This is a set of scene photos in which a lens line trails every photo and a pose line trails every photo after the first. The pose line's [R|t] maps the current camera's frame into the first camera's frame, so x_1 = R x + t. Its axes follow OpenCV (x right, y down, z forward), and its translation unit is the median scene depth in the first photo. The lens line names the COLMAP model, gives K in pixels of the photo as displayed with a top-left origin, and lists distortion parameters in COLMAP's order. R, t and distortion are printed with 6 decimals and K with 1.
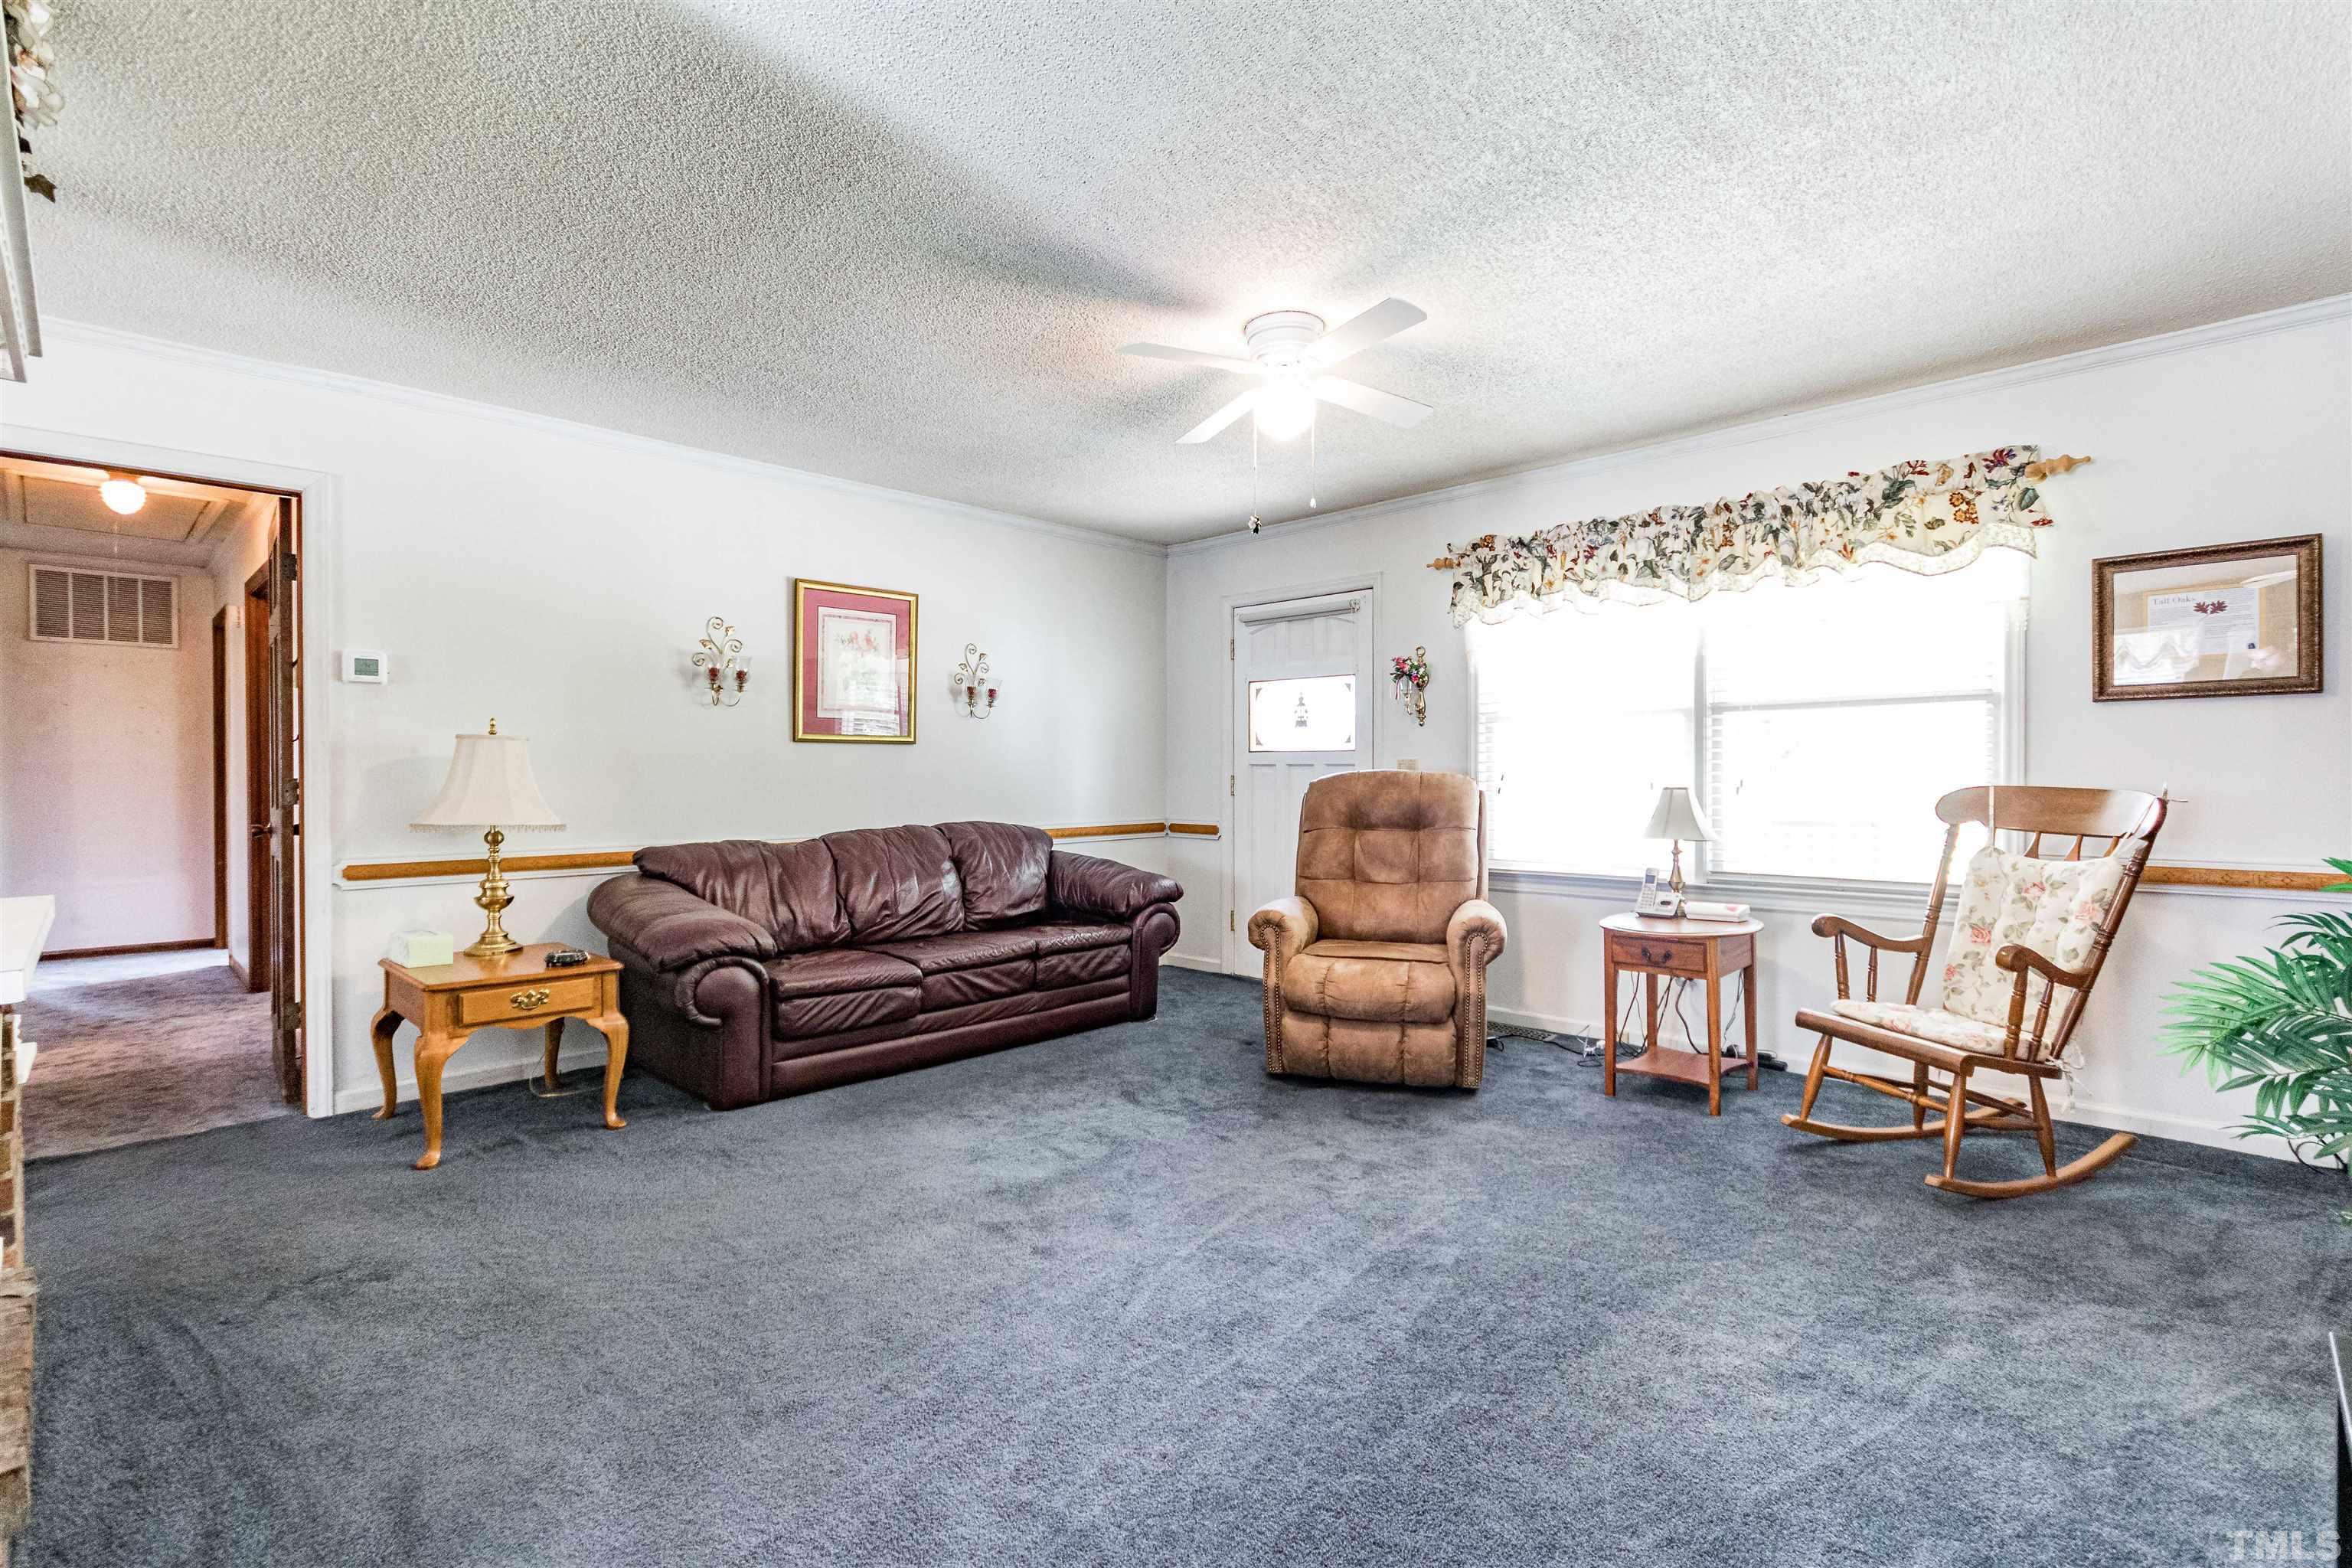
lens RADIAL K [[1084.9, 0, 1168.1], [0, 1084.9, 782.5], [0, 0, 1]] dist [-0.002377, -0.000342]
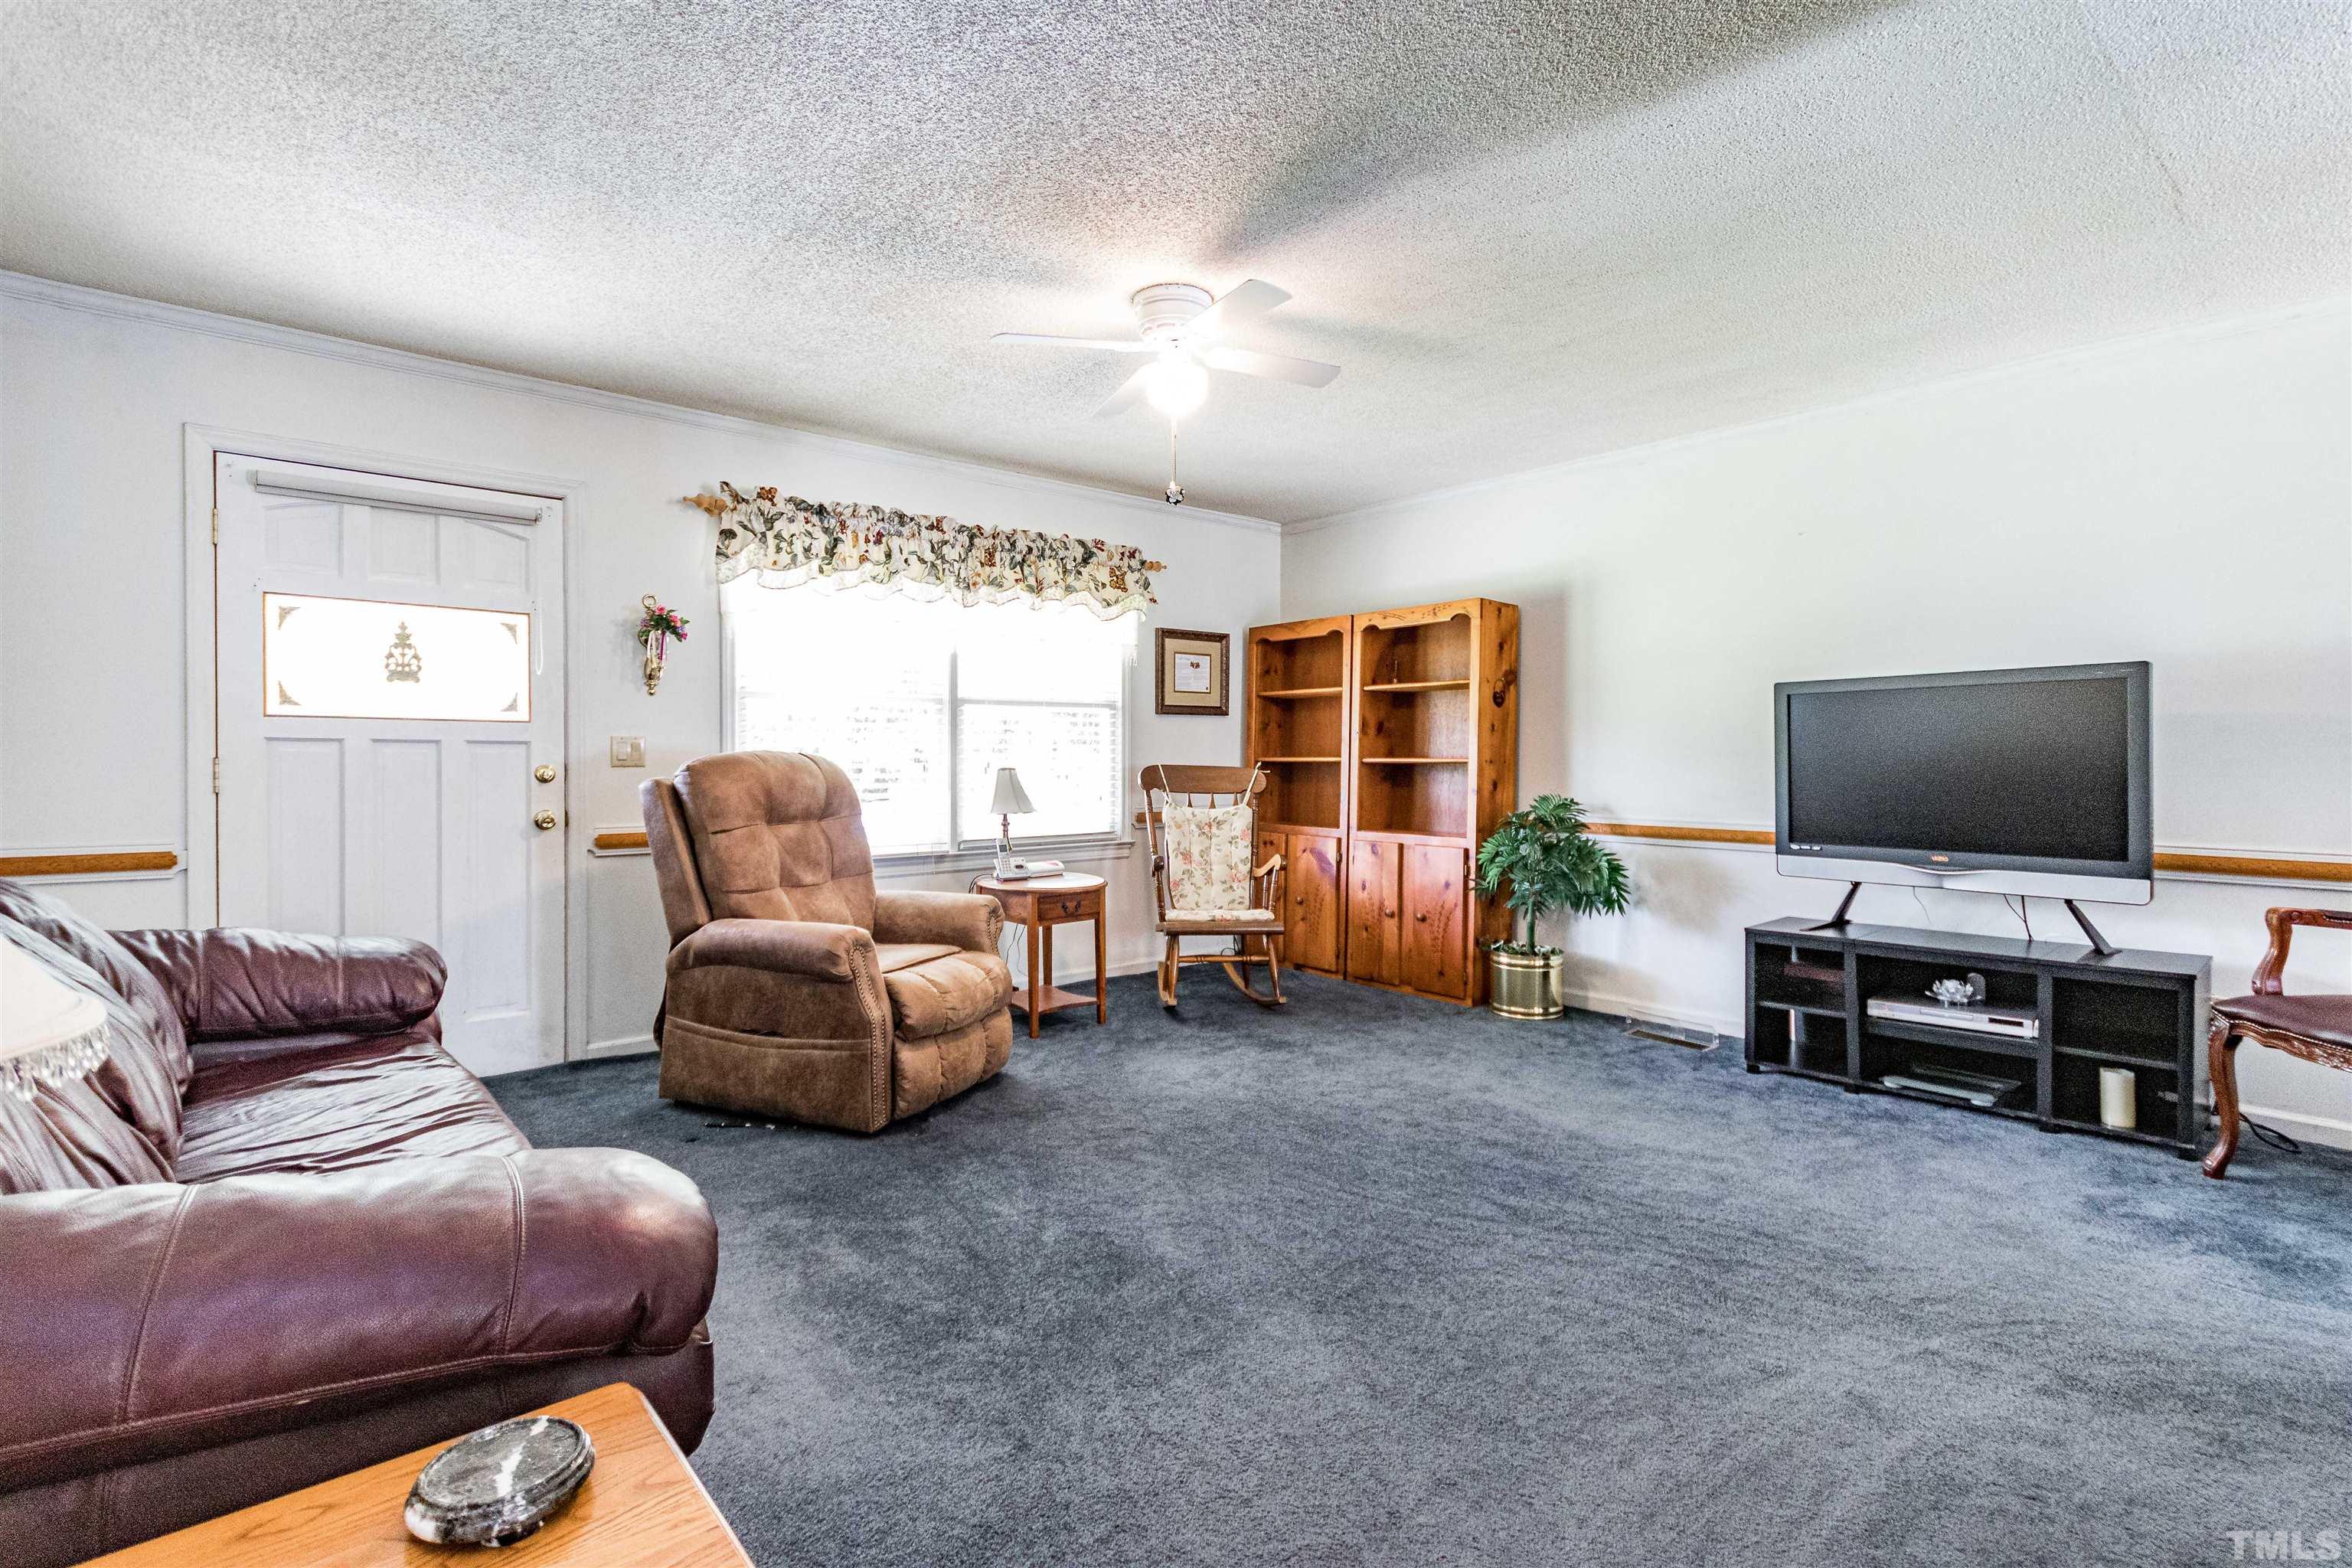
lens RADIAL K [[1084.9, 0, 1168.1], [0, 1084.9, 782.5], [0, 0, 1]] dist [-0.002377, -0.000342]
pose [[0.079246, -0.023240, 0.996584, -0.619353], [0.003524, 0.999728, 0.023033, -0.006022], [-0.996849, 0.001686, 0.079306, 0.659122]]
